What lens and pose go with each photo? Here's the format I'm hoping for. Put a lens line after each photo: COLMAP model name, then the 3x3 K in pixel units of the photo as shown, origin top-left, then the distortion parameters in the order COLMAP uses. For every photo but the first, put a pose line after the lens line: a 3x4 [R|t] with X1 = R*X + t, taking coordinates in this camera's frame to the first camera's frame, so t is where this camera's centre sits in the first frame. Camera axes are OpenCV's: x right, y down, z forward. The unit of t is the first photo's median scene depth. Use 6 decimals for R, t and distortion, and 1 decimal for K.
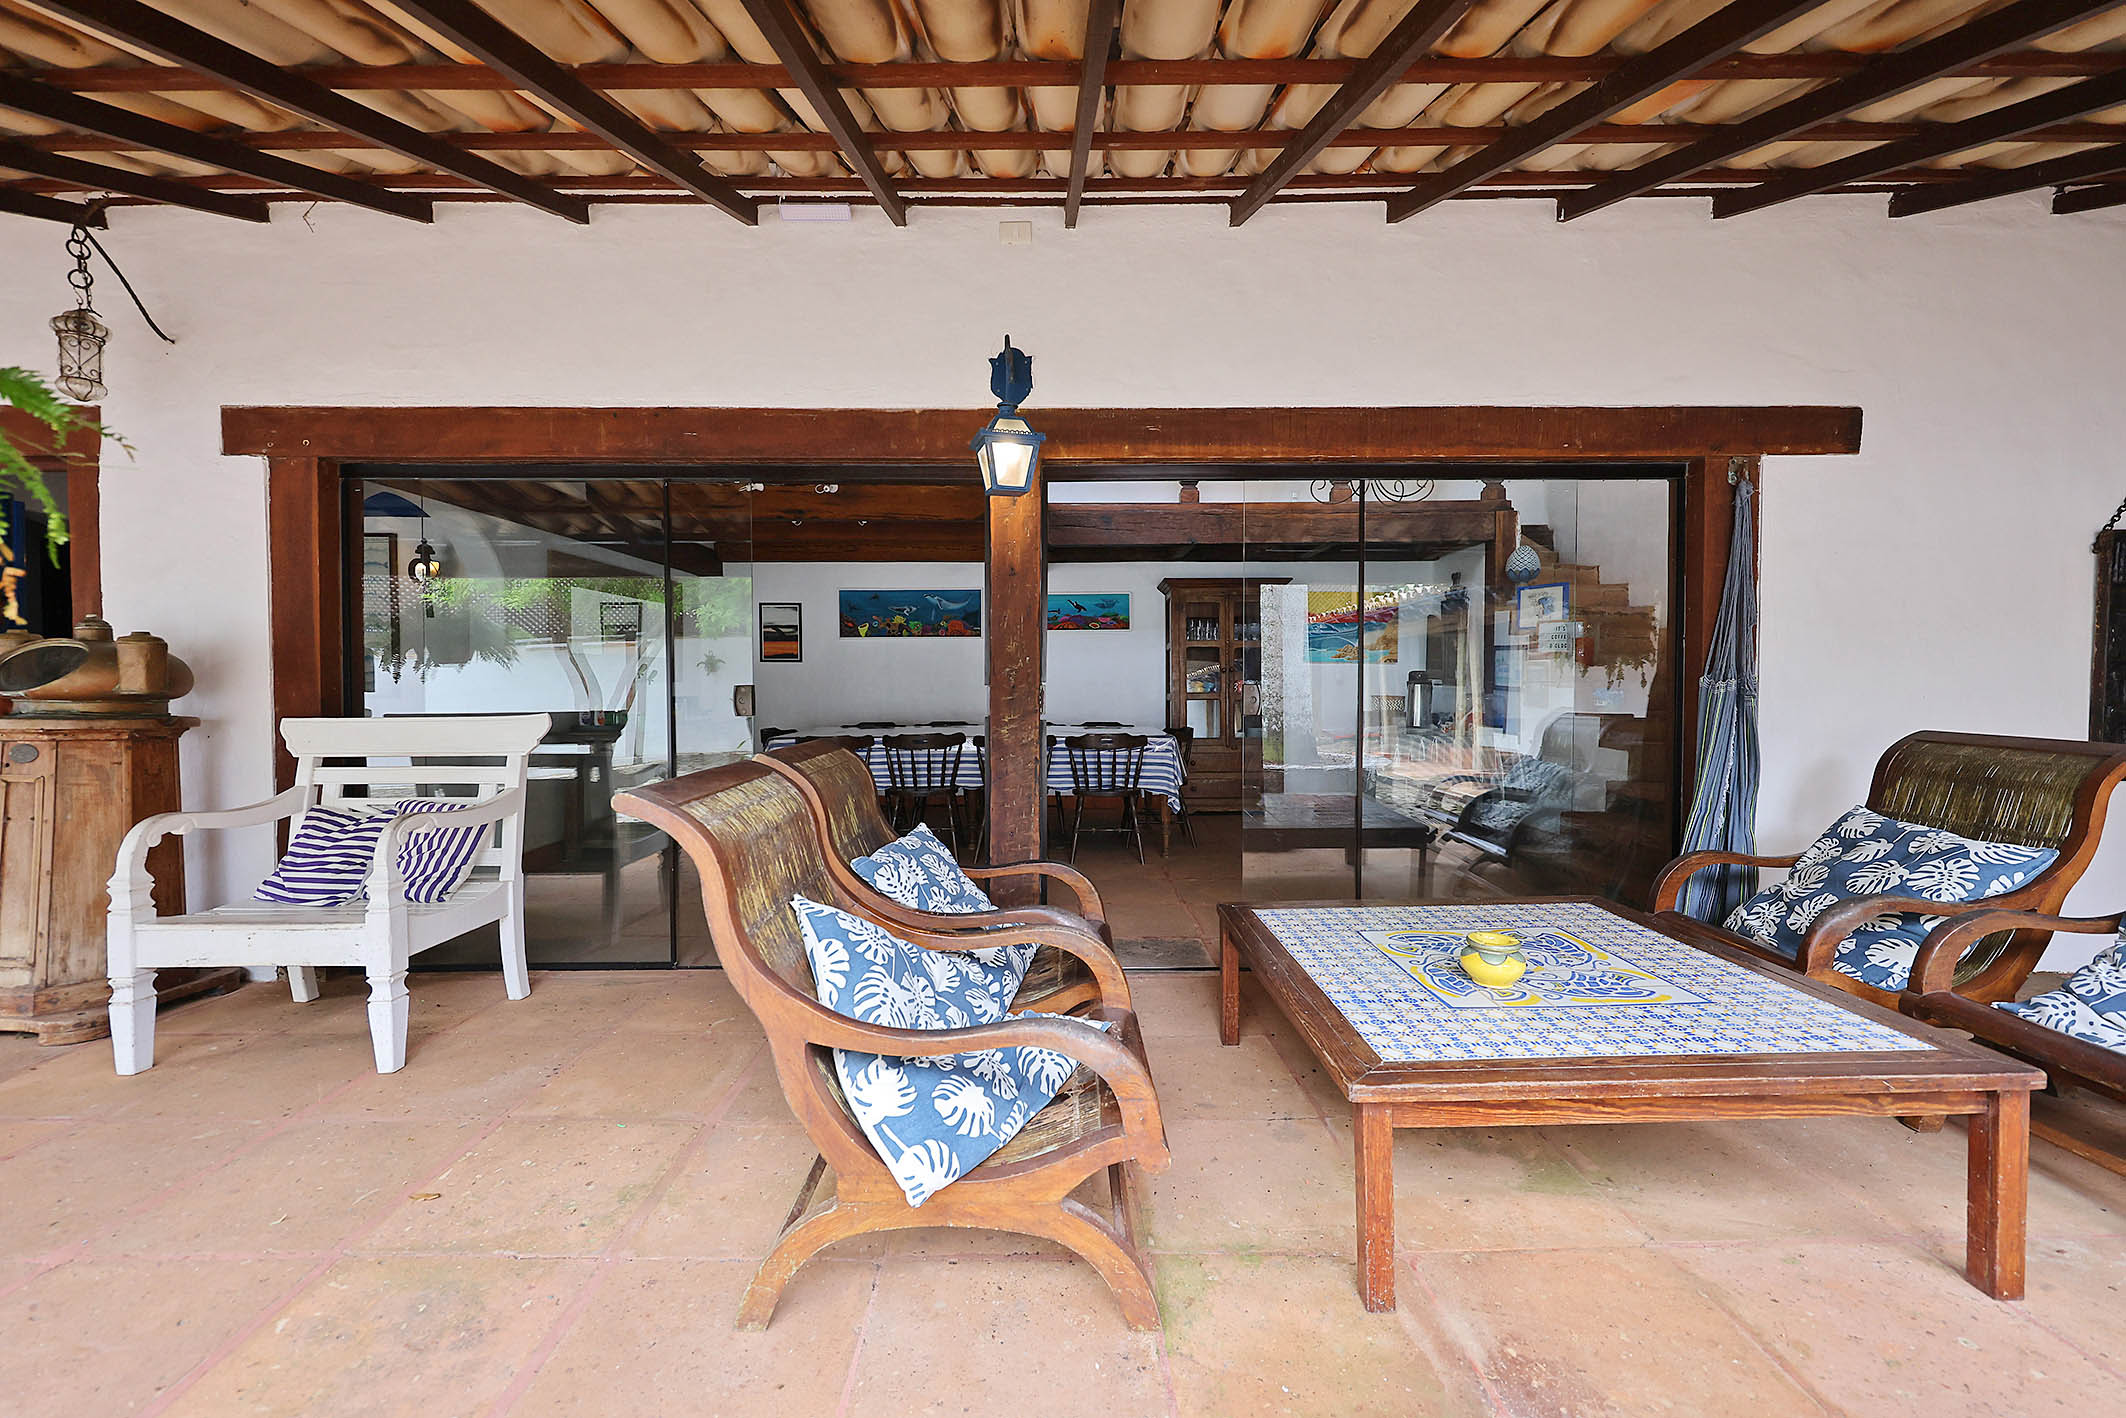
lens RADIAL K [[854.0, 0, 1056.7], [0, 854.0, 699.8], [0, 0, 1]] dist [-0.001606, -0.000220]
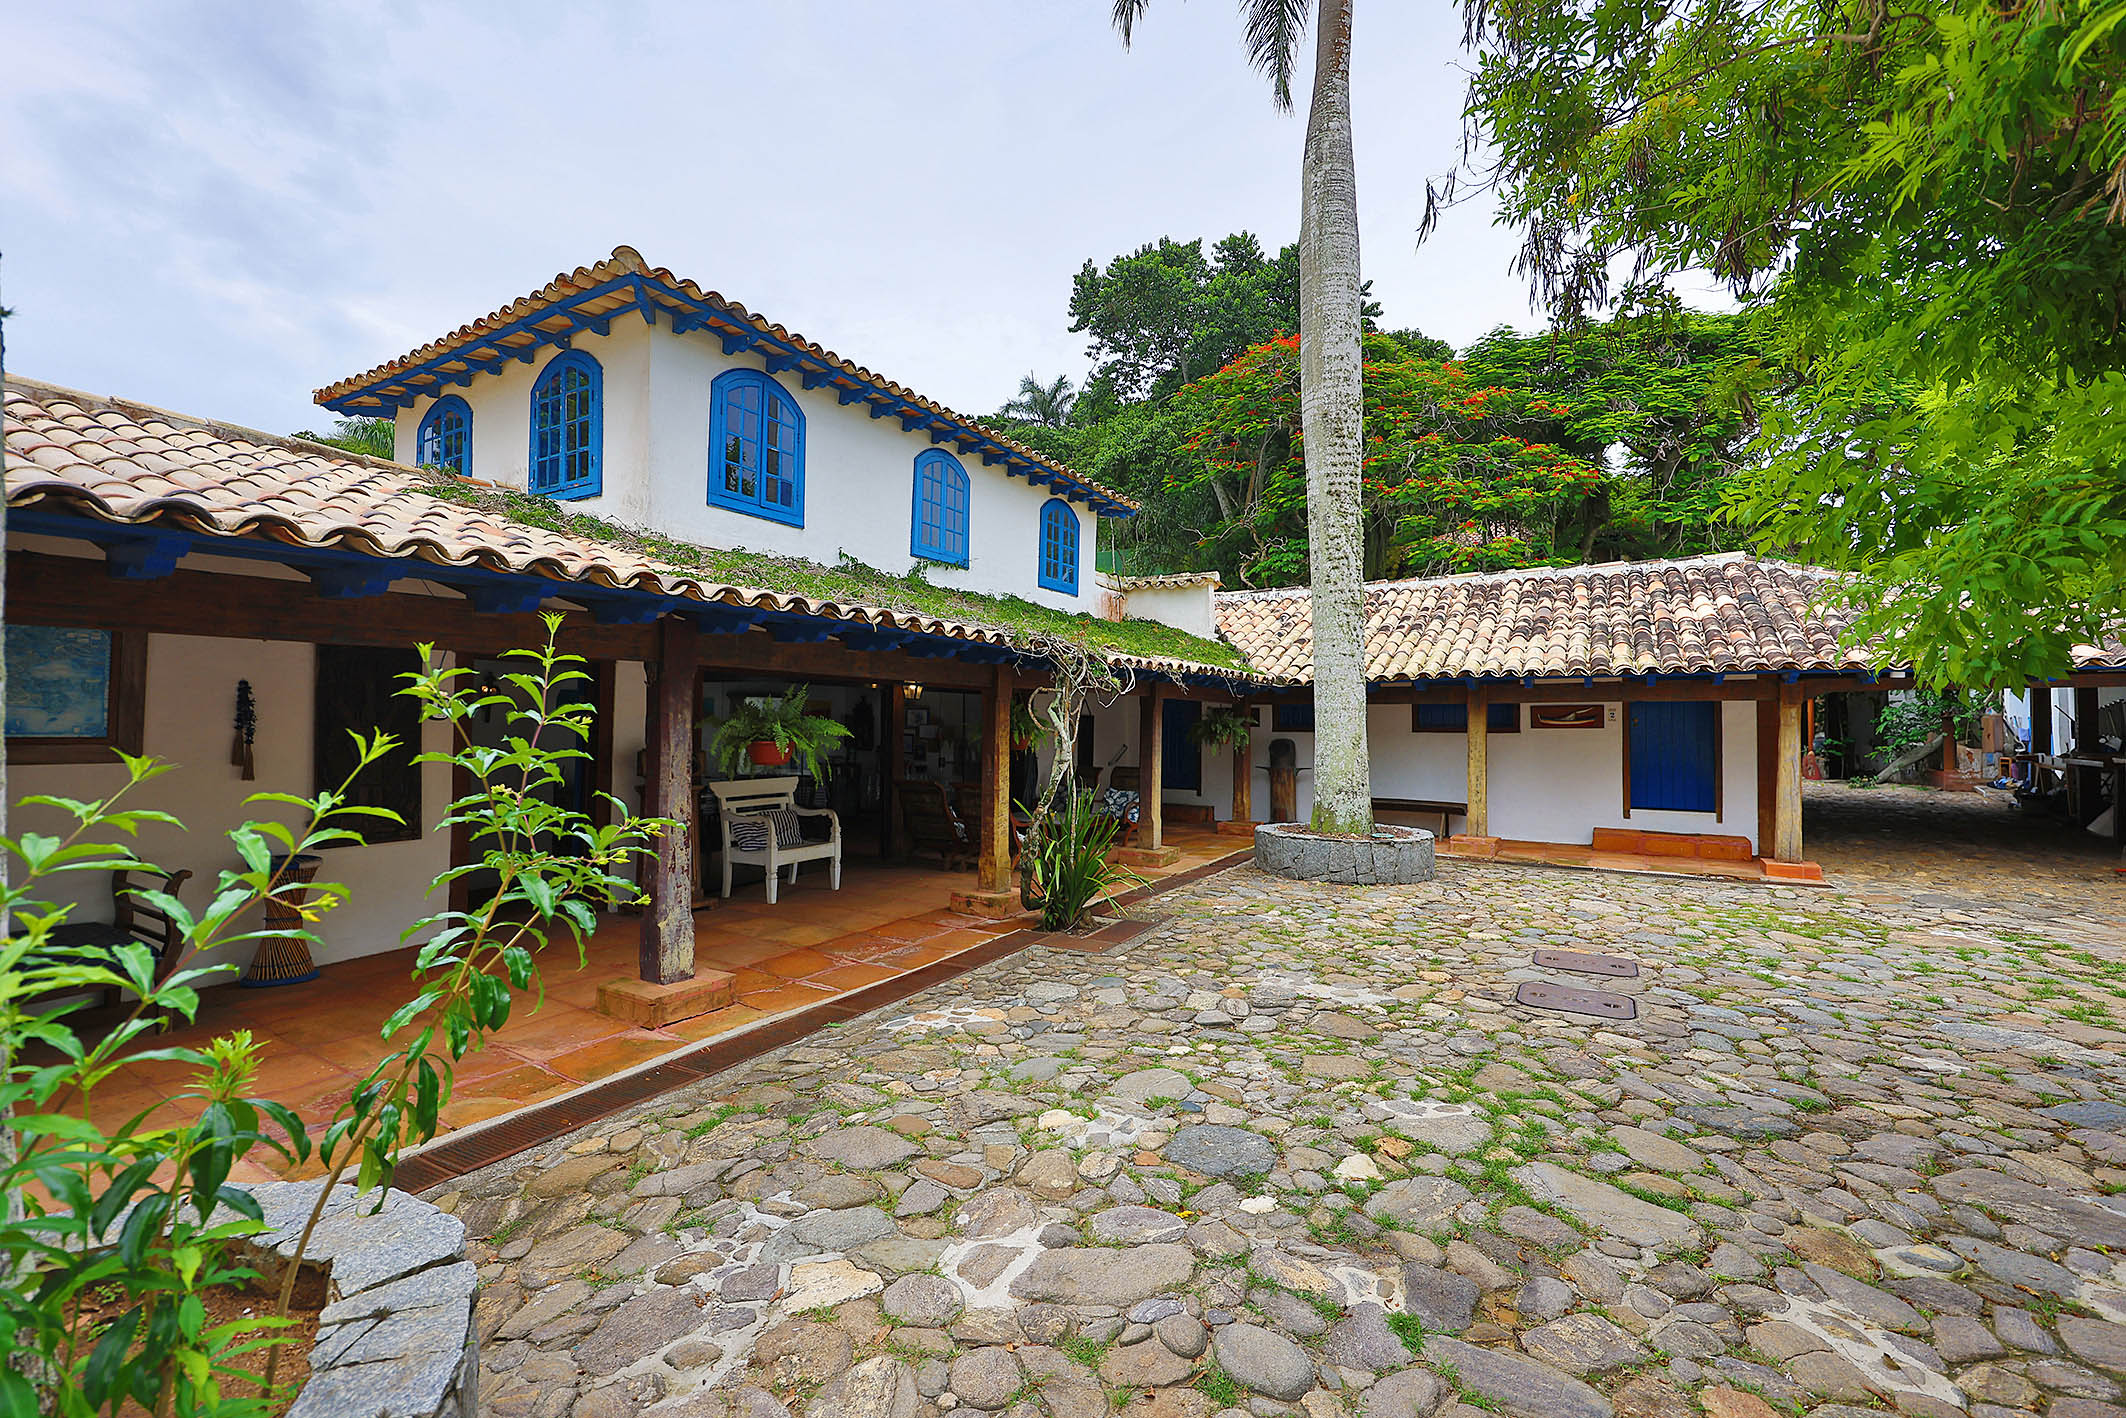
lens RADIAL K [[900.7, 0, 1057.7], [0, 900.7, 706.3], [0, 0, 1]] dist [0.000214, 0.000182]
pose [[0.511308, 0.024719, 0.859042, -2.775358], [0.011330, 0.999306, -0.035498, -0.097056], [-0.859323, 0.027883, 0.510673, -1.216090]]
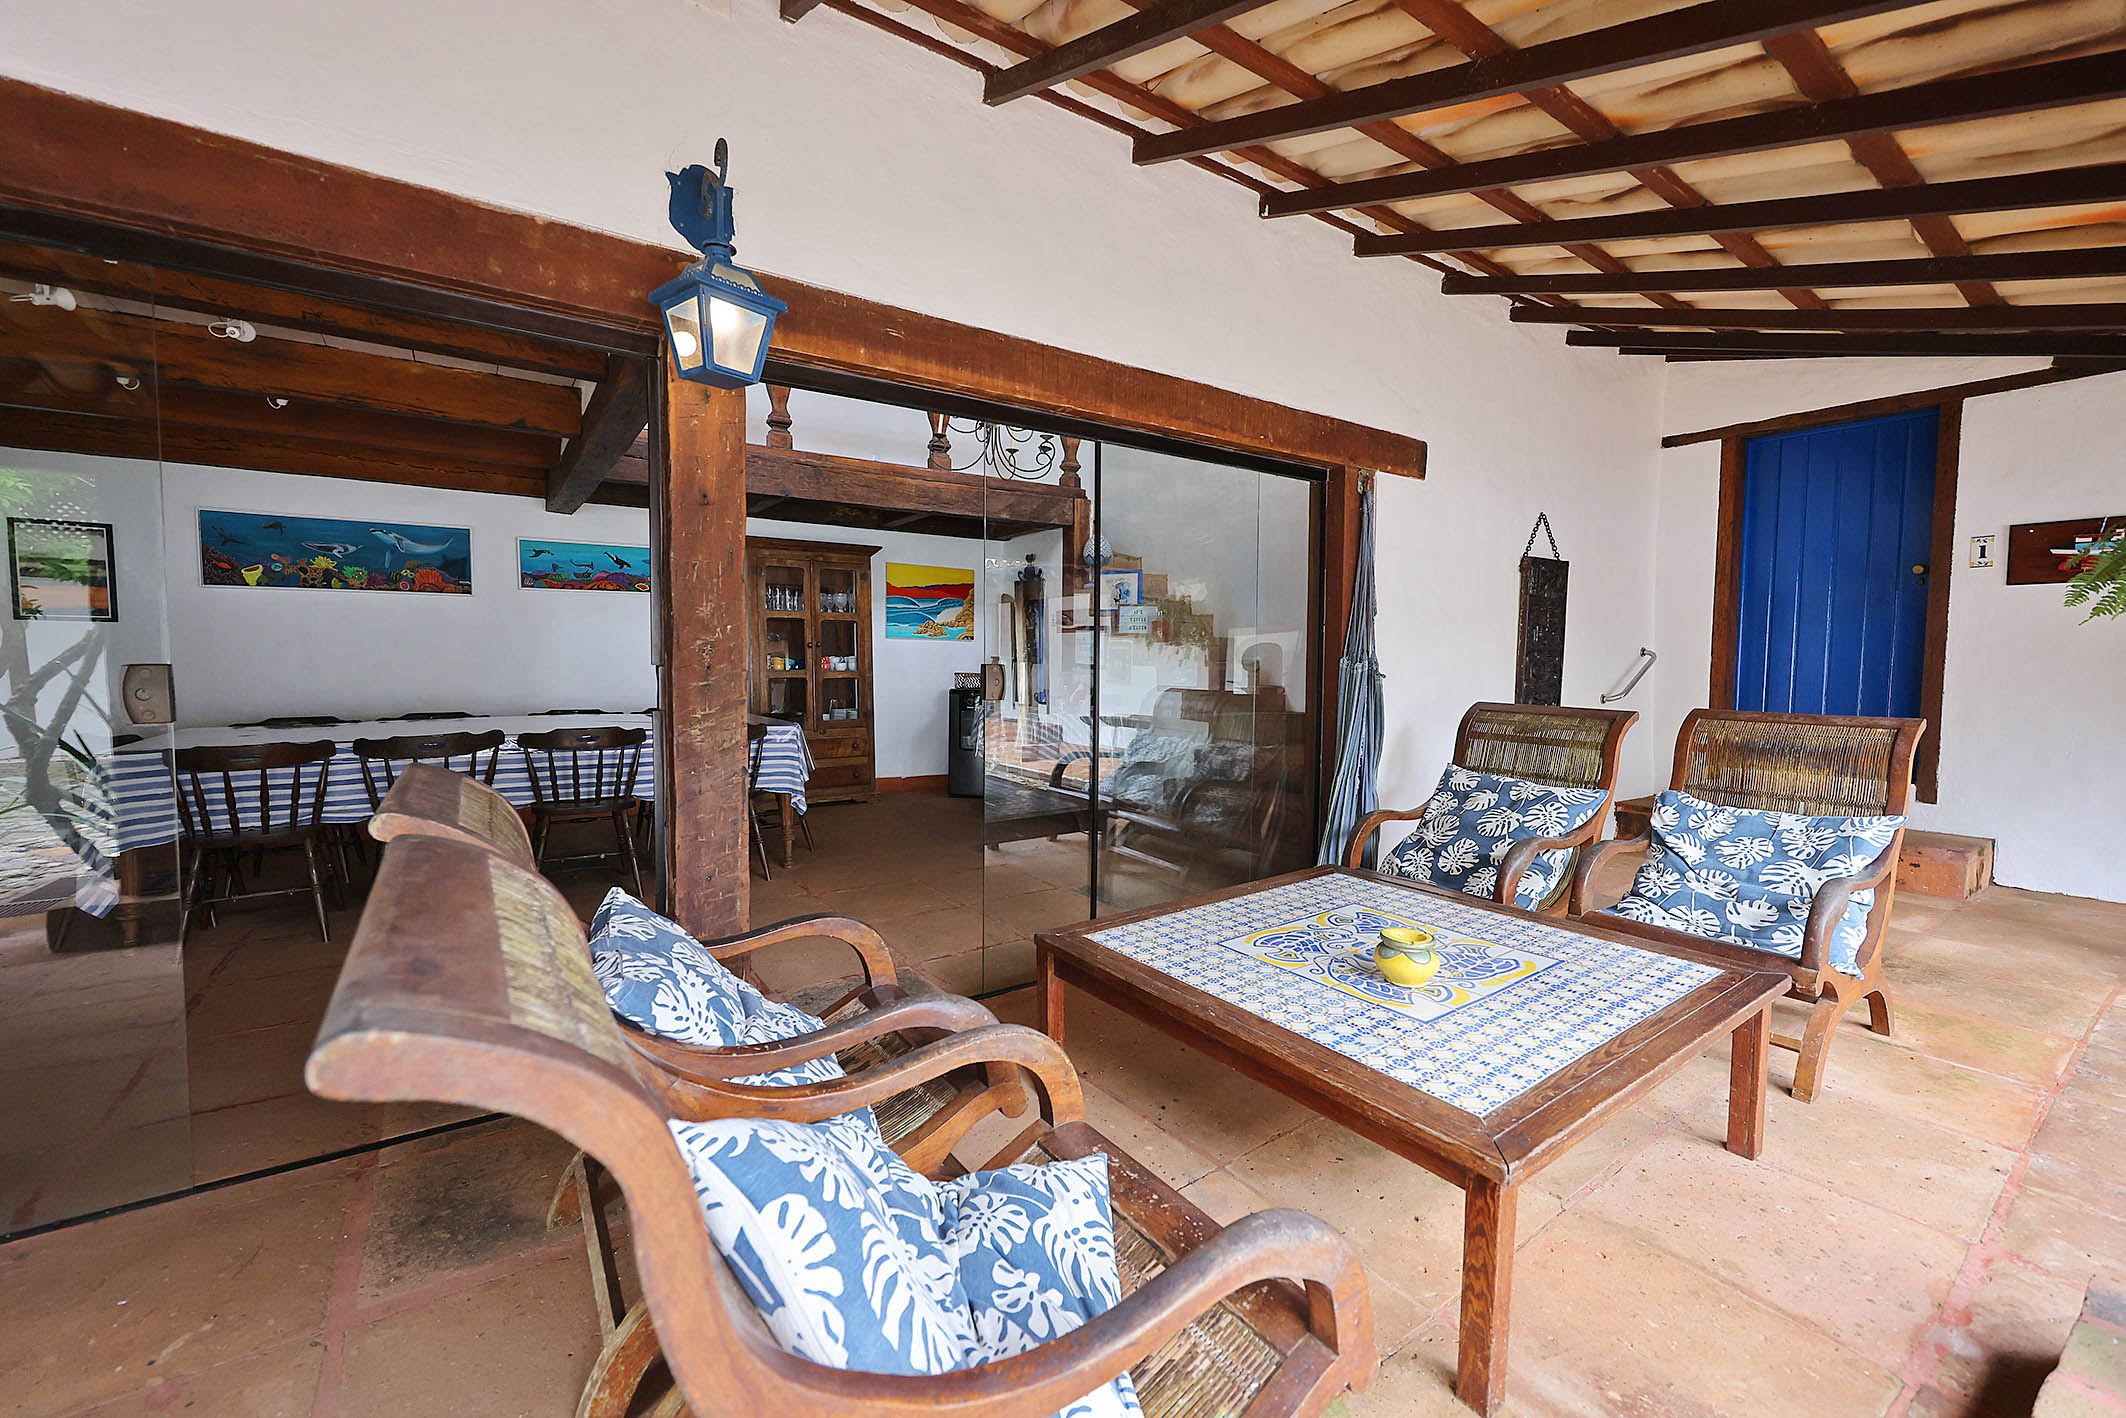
lens RADIAL K [[852.6, 0, 1054.0], [0, 852.6, 700.5], [0, 0, 1]] dist [-0.000962, -0.000004]
pose [[0.823783, -0.022012, 0.566478, -0.239091], [0.005090, 0.999493, 0.031435, -0.009562], [-0.566882, -0.023012, 0.823477, 0.306729]]
